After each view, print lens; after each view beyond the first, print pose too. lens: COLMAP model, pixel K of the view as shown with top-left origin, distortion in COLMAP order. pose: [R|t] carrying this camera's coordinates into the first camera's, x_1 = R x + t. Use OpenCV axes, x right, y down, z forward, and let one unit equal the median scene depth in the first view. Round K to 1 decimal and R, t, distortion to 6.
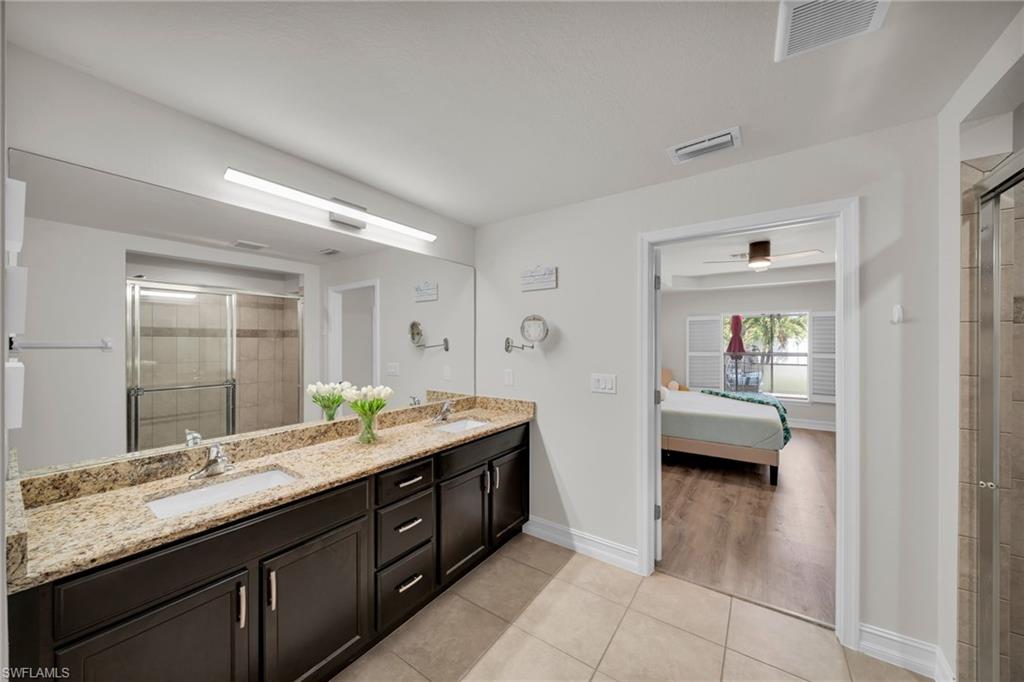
lens RADIAL K [[361.8, 0, 509.7], [0, 361.8, 345.9], [0, 0, 1]] dist [-0.001422, -0.000148]
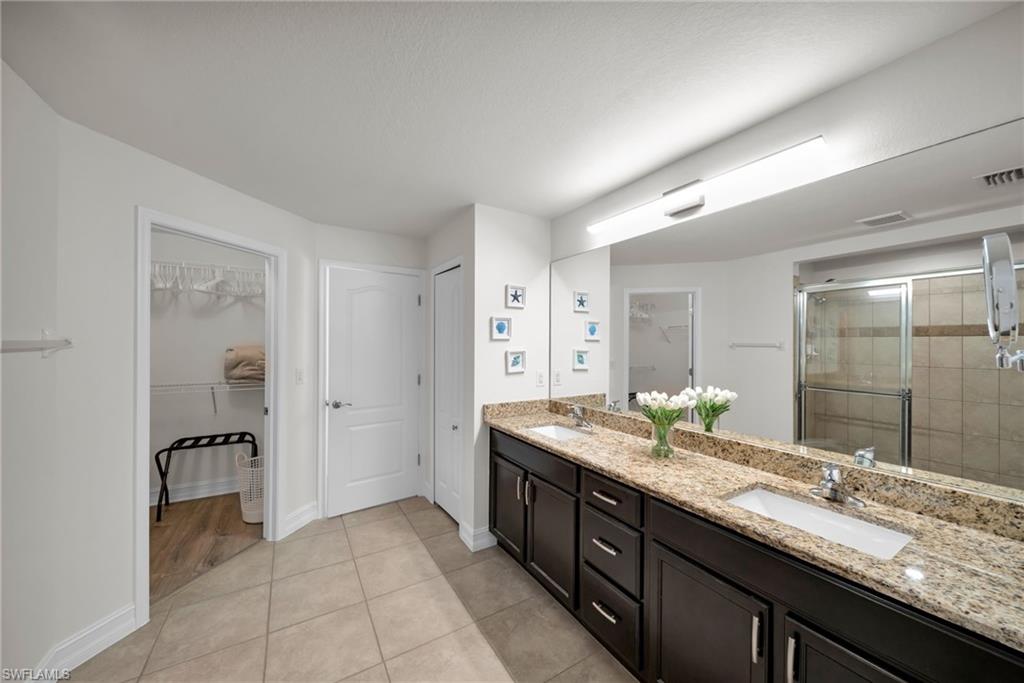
lens RADIAL K [[361.8, 0, 510.9], [0, 361.8, 341.2], [0, 0, 1]] dist [-0.001422, -0.000148]
pose [[-0.417426, -0.006381, -0.908688, 0.593027], [-0.008743, 0.999957, -0.003006, -0.006718], [0.908669, 0.006690, -0.417464, 1.079881]]
